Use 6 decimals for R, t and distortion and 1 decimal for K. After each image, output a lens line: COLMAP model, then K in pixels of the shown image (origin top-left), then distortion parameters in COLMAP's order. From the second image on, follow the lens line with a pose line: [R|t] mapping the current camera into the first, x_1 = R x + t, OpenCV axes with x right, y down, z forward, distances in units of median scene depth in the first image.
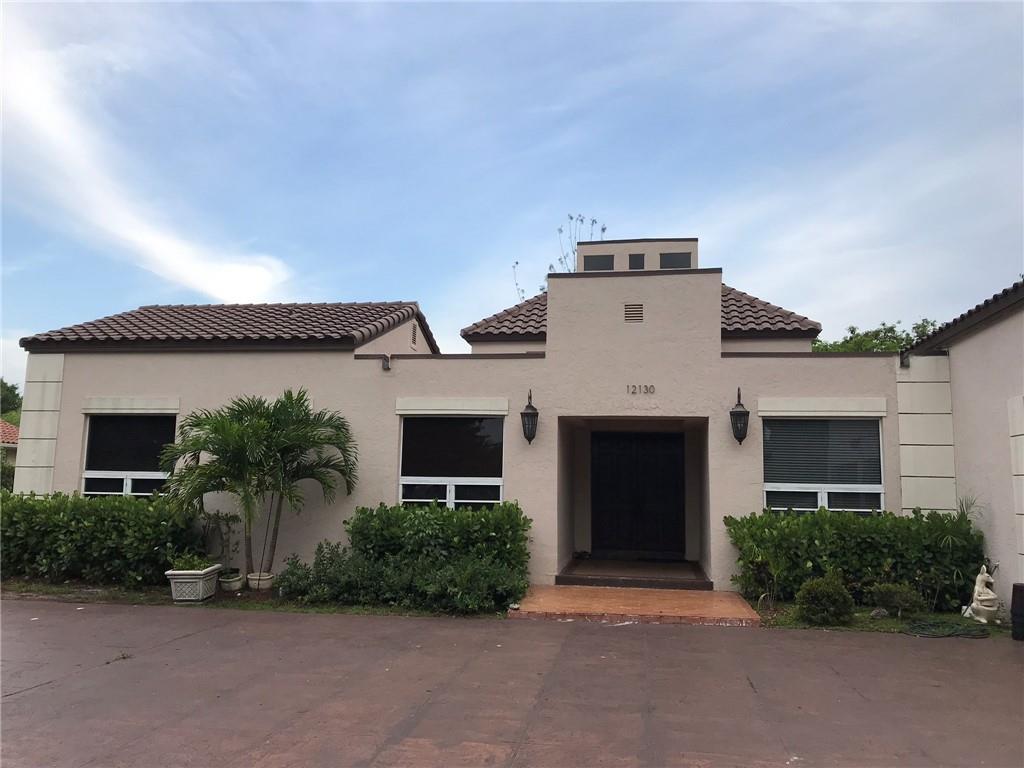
lens RADIAL K [[850.9, 0, 511.0], [0, 850.9, 379.7], [0, 0, 1]] dist [0.053339, -0.033826]
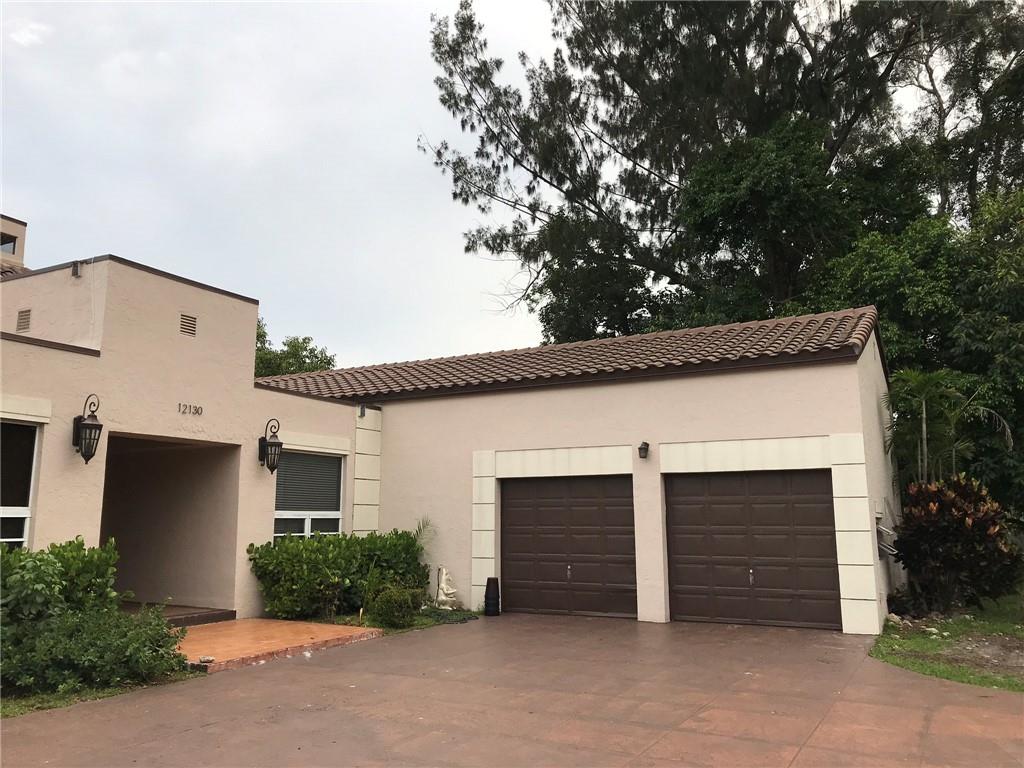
lens RADIAL K [[850.9, 0, 511.8], [0, 850.9, 383.6], [0, 0, 1]] dist [0.053339, -0.033826]
pose [[0.316740, 0.134064, 0.938990, -0.617041], [-0.116187, 0.987990, -0.101868, 0.037832], [-0.941369, -0.076832, 0.328512, 0.376482]]
